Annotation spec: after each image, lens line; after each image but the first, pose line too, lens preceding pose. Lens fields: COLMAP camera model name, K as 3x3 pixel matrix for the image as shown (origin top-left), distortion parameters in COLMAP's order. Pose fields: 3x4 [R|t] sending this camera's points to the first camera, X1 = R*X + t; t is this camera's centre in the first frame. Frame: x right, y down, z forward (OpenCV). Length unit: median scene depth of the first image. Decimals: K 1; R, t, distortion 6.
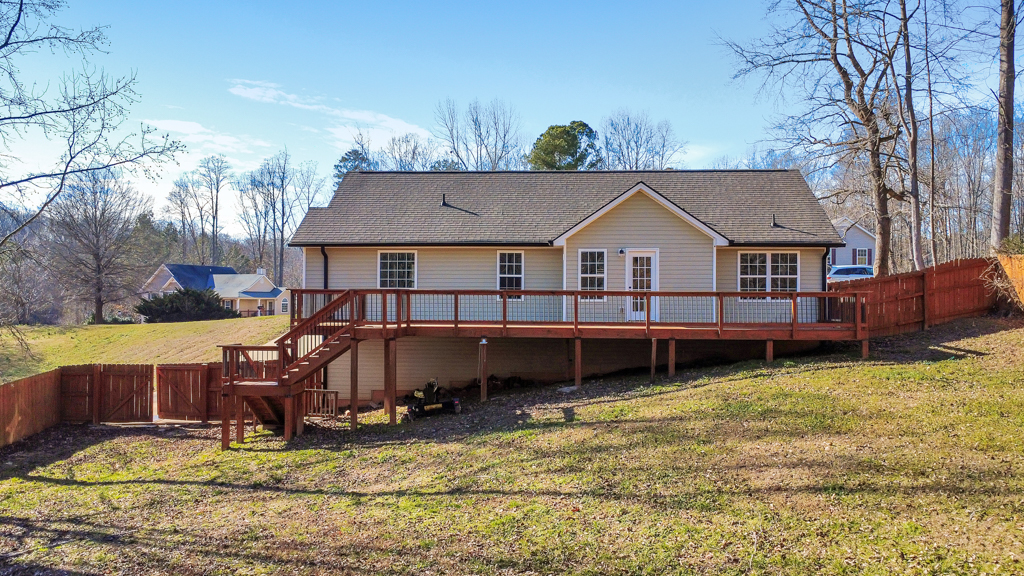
lens RADIAL K [[792.4, 0, 506.3], [0, 792.4, 286.4], [0, 0, 1]] dist [0.000384, 0.010621]
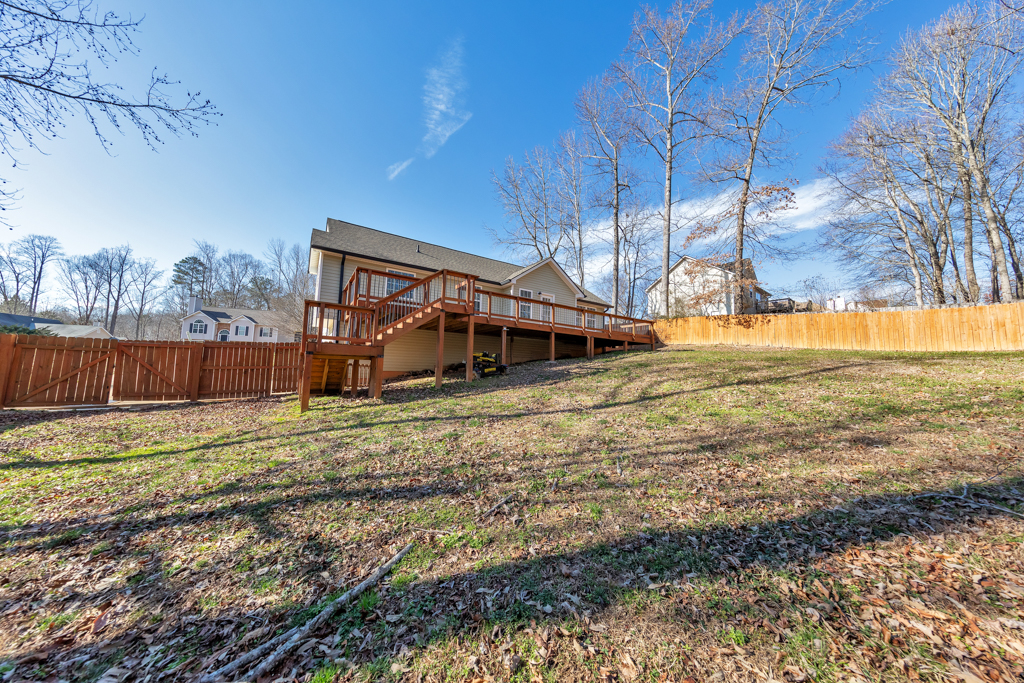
lens RADIAL K [[321.2, 0, 513.8], [0, 321.2, 339.5], [0, 0, 1]] dist [0.007027, -0.000100]
pose [[0.788260, 0.076367, 0.610586, -0.343858], [-0.034875, 0.996219, -0.079576, 0.121771], [-0.614354, 0.041432, 0.787942, 0.459355]]
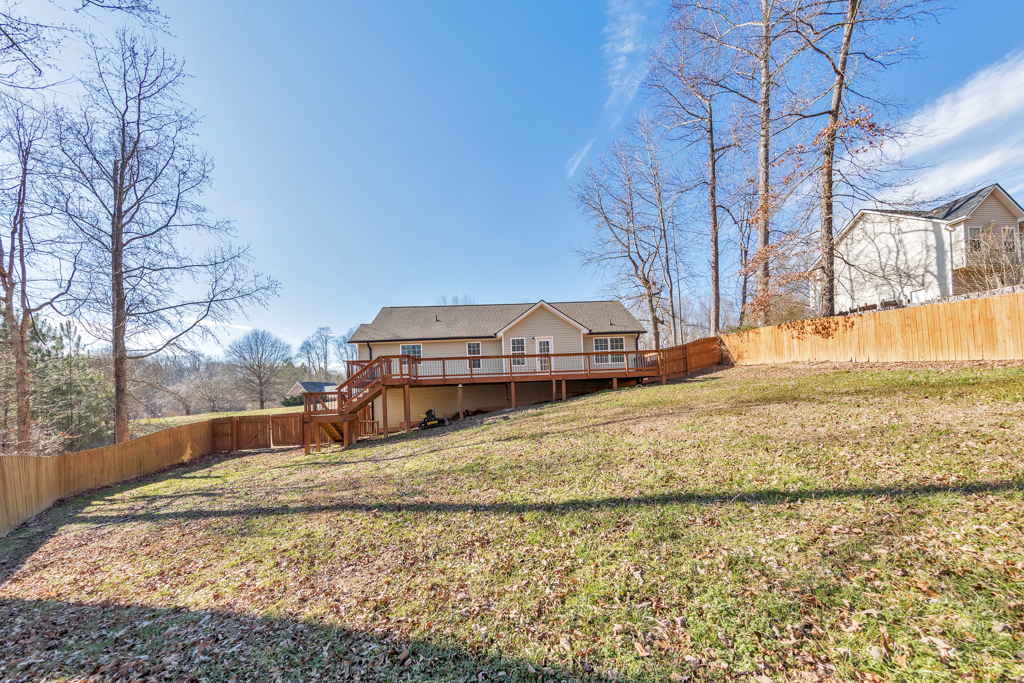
lens RADIAL K [[368.2, 0, 515.2], [0, 368.2, 382.9], [0, 0, 1]] dist [0.011275, -0.000029]
pose [[0.993031, -0.042653, 0.109862, 0.003434], [0.045134, 0.998777, -0.020191, 0.075624], [-0.108866, 0.025009, 0.993742, 0.143682]]
